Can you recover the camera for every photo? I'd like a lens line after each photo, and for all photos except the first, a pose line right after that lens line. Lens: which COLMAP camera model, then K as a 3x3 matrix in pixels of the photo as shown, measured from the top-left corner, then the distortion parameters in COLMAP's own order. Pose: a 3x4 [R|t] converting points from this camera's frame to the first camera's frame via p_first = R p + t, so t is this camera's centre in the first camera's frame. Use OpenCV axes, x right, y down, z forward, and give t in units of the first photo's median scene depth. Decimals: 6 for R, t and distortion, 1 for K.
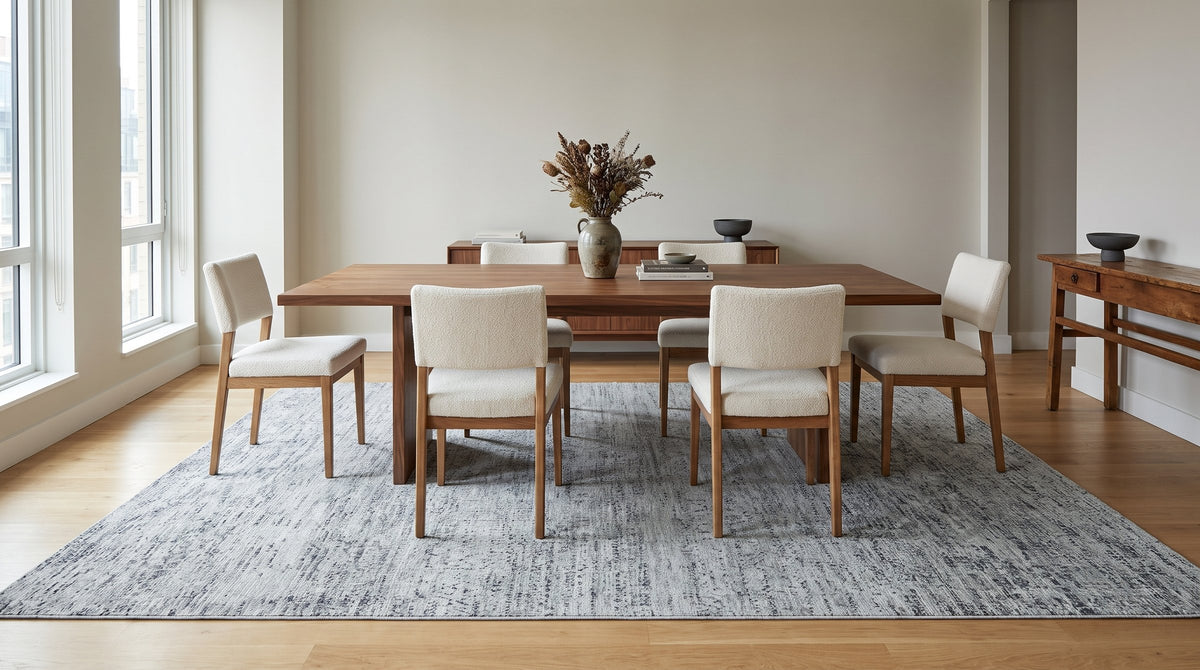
lens RADIAL K [[1449.3, 0, 600.0], [0, 1449.3, 335.0], [0, 0, 1]] dist [0.332495, 0.012365]
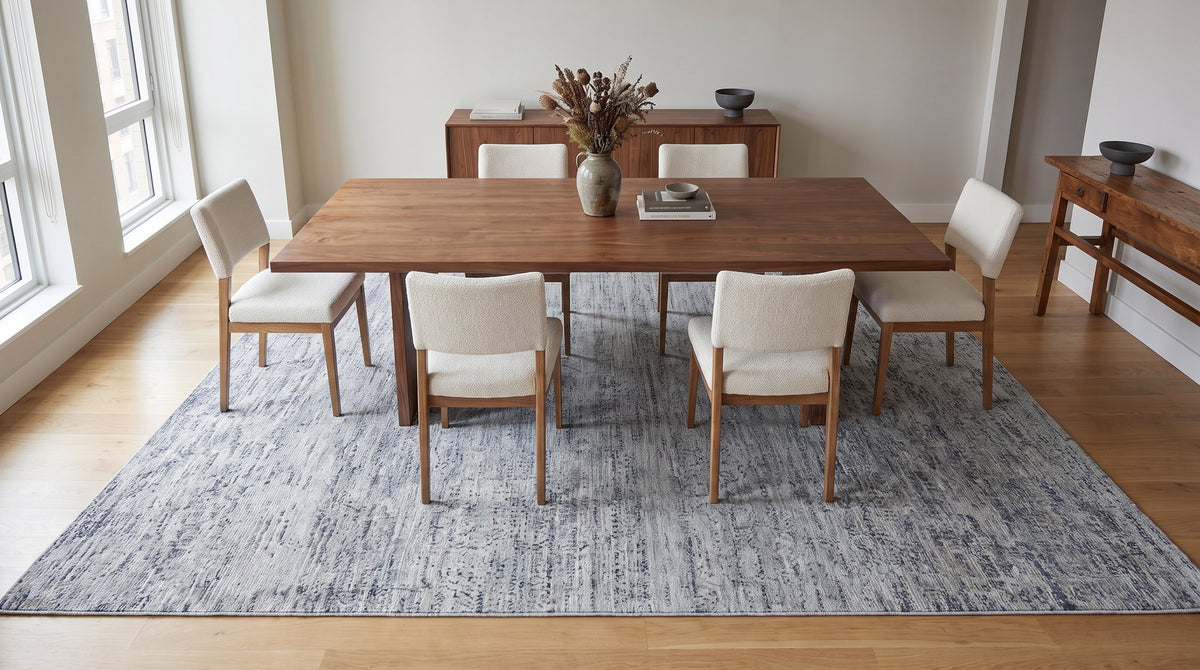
lens RADIAL K [[1185.5, 0, 603.6], [0, 1185.5, 335.1], [0, 0, 1]] dist [0.240500, 0.025176]
pose [[0.999982, 0.000971, 0.005995, -0.002459], [-0.002888, 0.944377, 0.328852, -0.247219], [-0.005343, -0.328863, 0.944362, 0.234903]]
